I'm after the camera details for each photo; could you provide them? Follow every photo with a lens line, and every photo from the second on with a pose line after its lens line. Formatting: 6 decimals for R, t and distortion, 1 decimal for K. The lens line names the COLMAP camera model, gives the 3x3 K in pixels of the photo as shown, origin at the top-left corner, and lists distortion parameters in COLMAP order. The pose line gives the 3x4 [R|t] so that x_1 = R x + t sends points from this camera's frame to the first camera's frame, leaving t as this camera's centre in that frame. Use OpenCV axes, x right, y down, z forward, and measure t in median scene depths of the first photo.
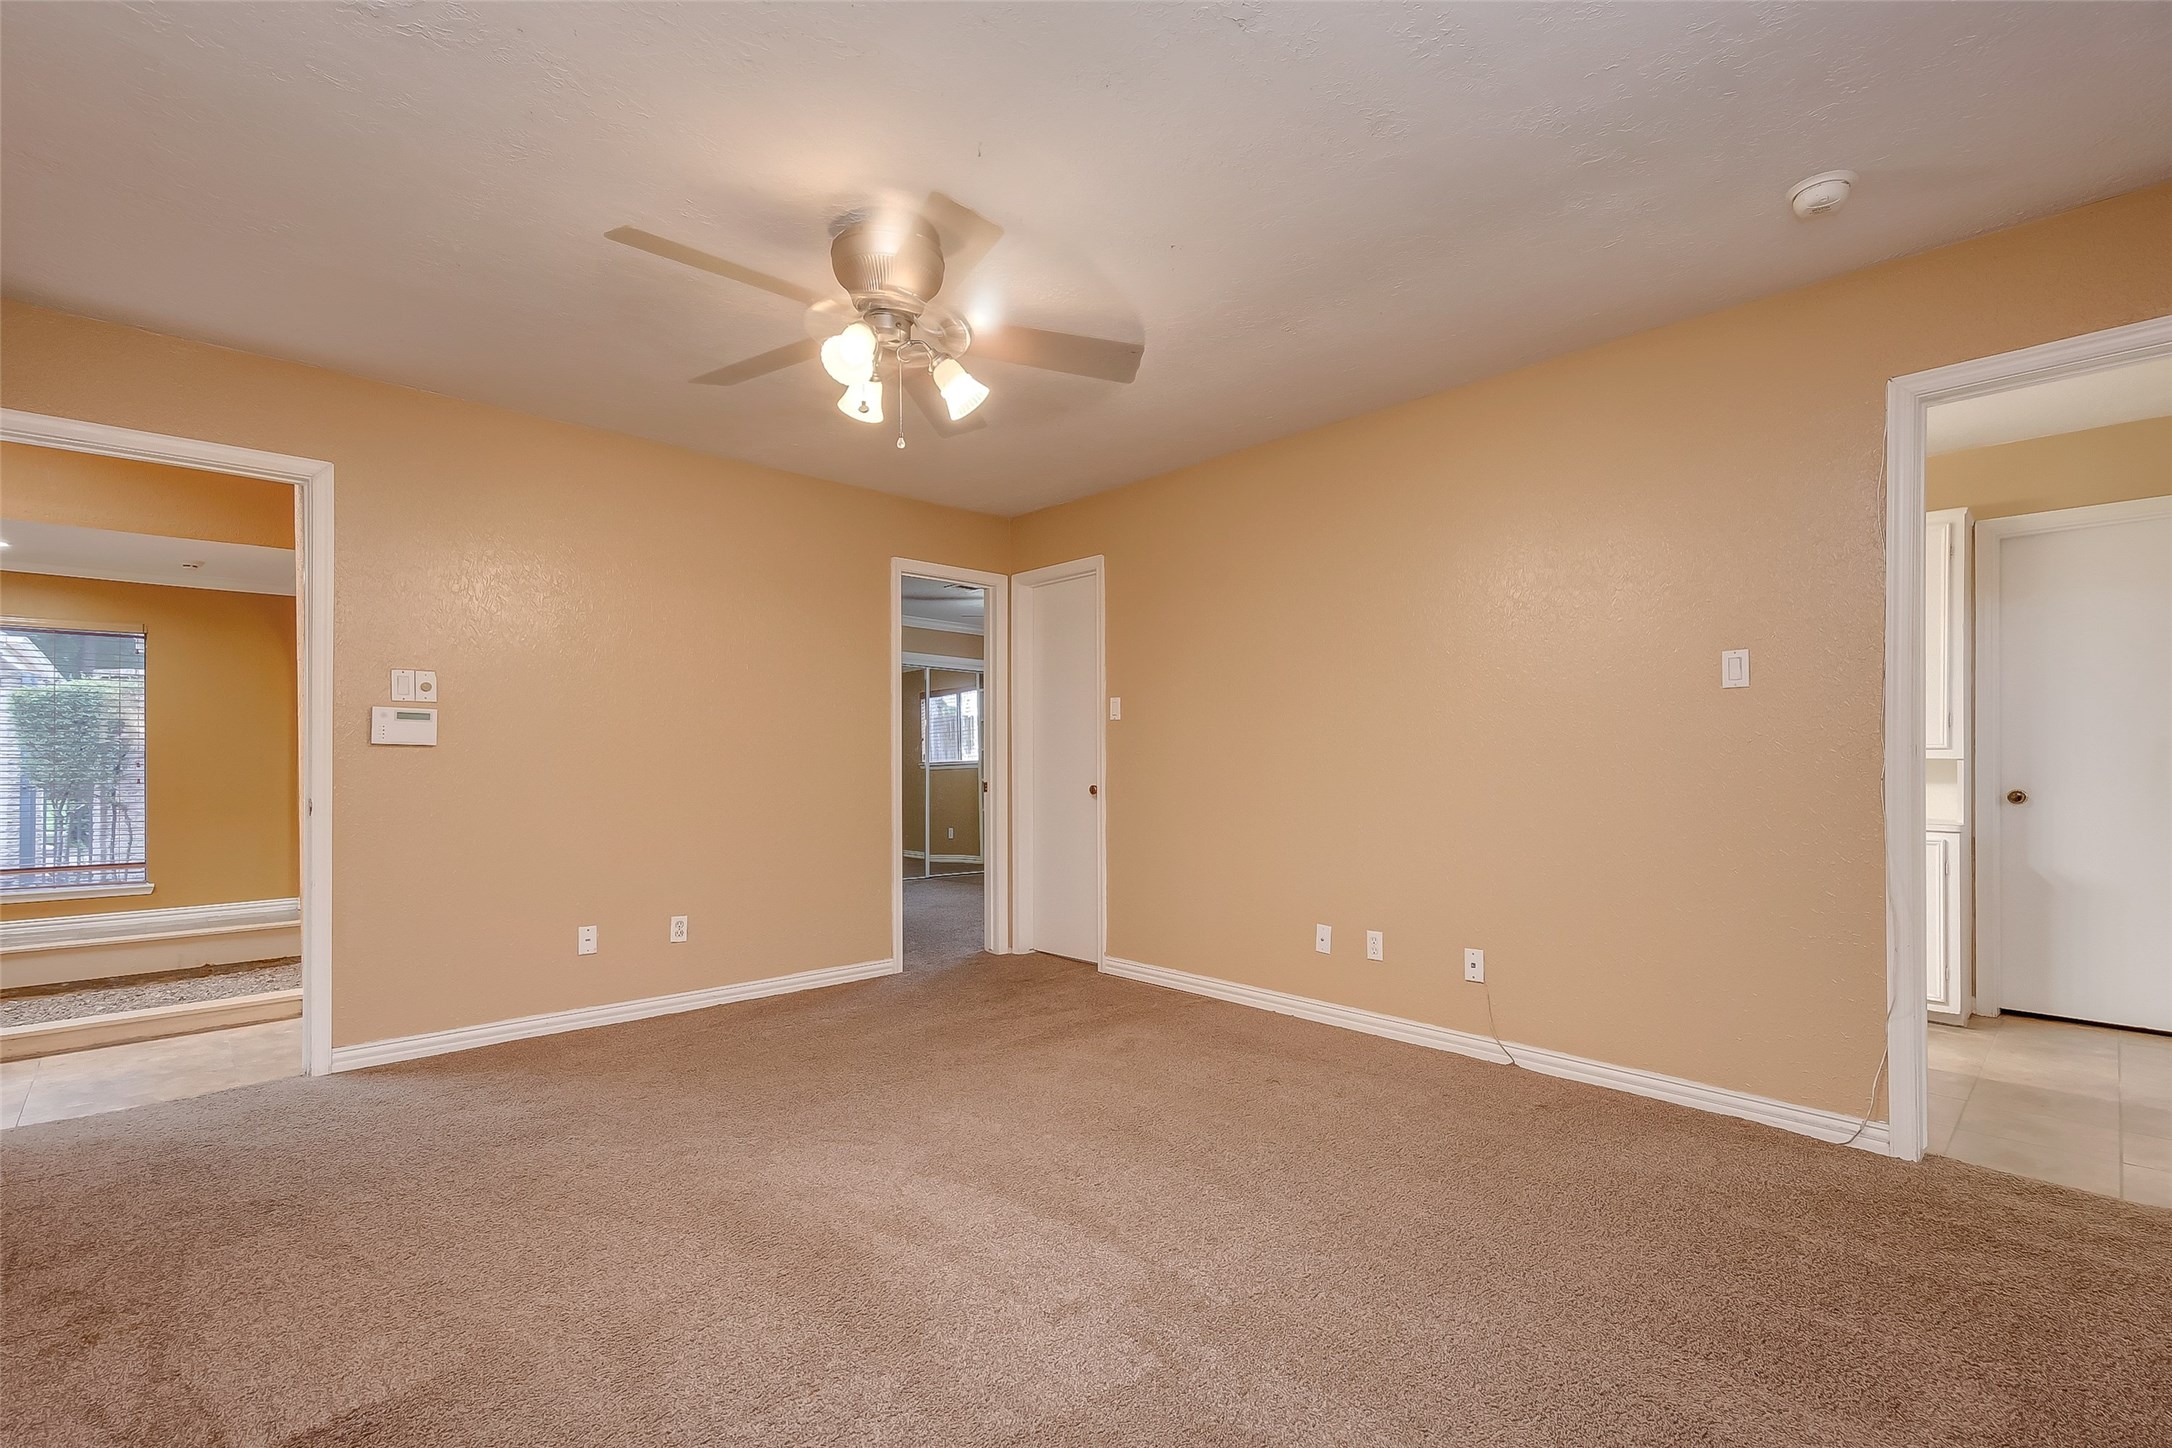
lens RADIAL K [[975.7, 0, 1117.5], [0, 975.7, 761.5], [0, 0, 1]] dist [0.023287, -0.000489]
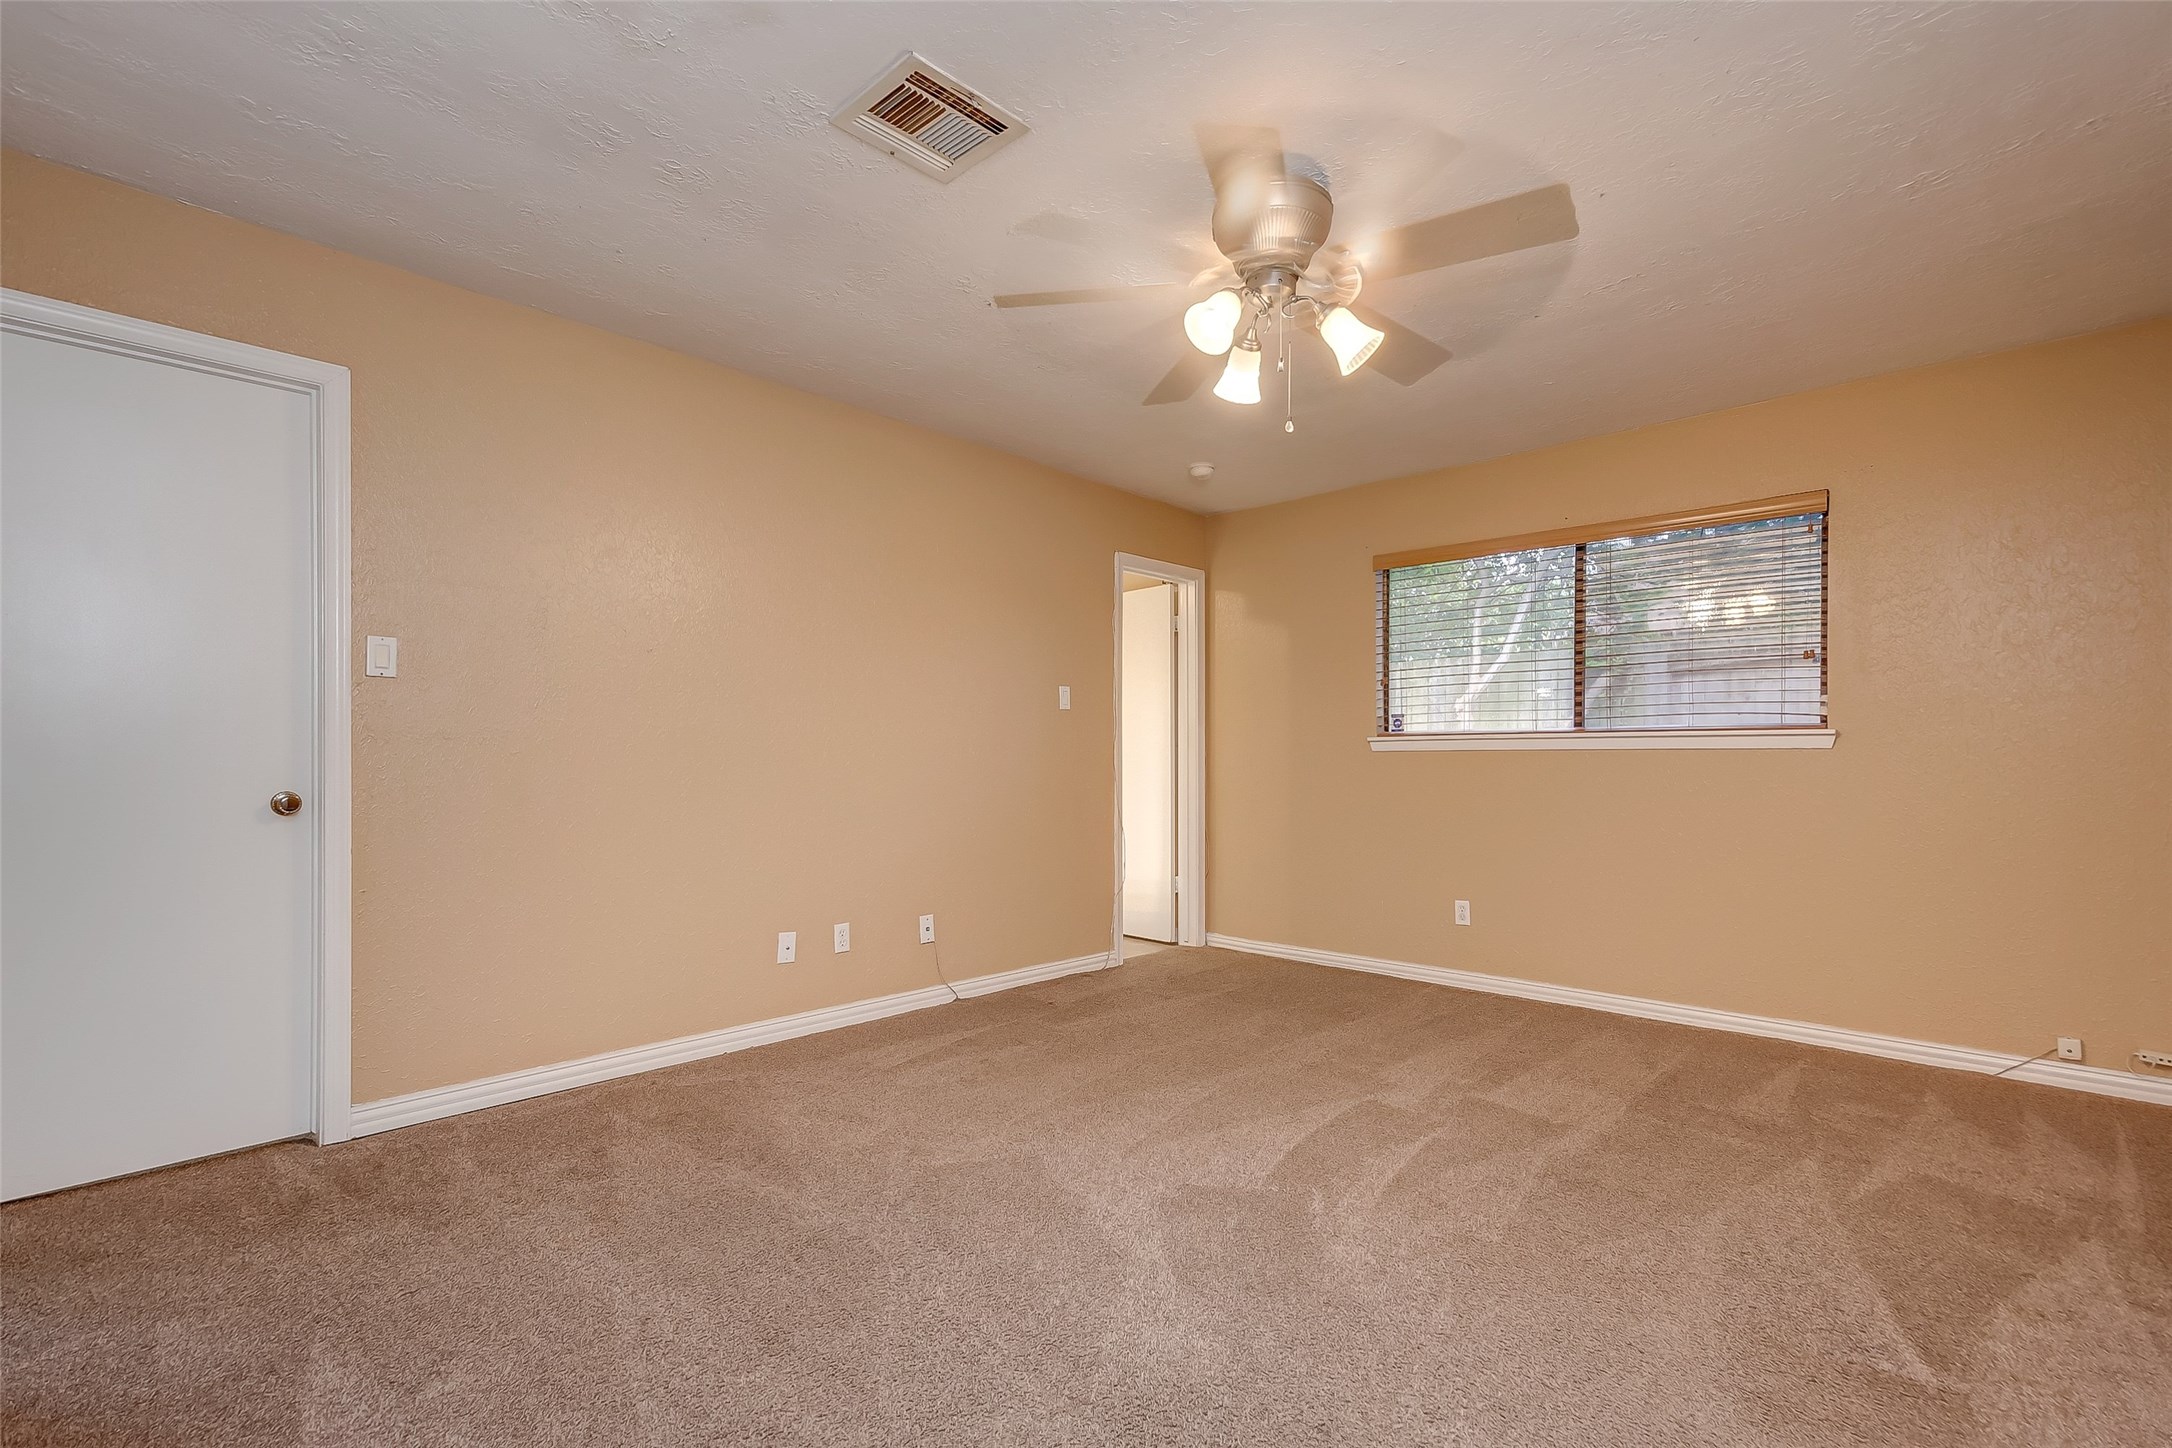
lens RADIAL K [[975.7, 0, 1117.5], [0, 975.7, 761.5], [0, 0, 1]] dist [0.023287, -0.000489]
pose [[-0.049394, -0.001301, 0.998779, -0.748849], [-0.002202, 0.999997, 0.001194, 0.006080], [-0.998777, -0.002141, -0.049397, 0.768046]]
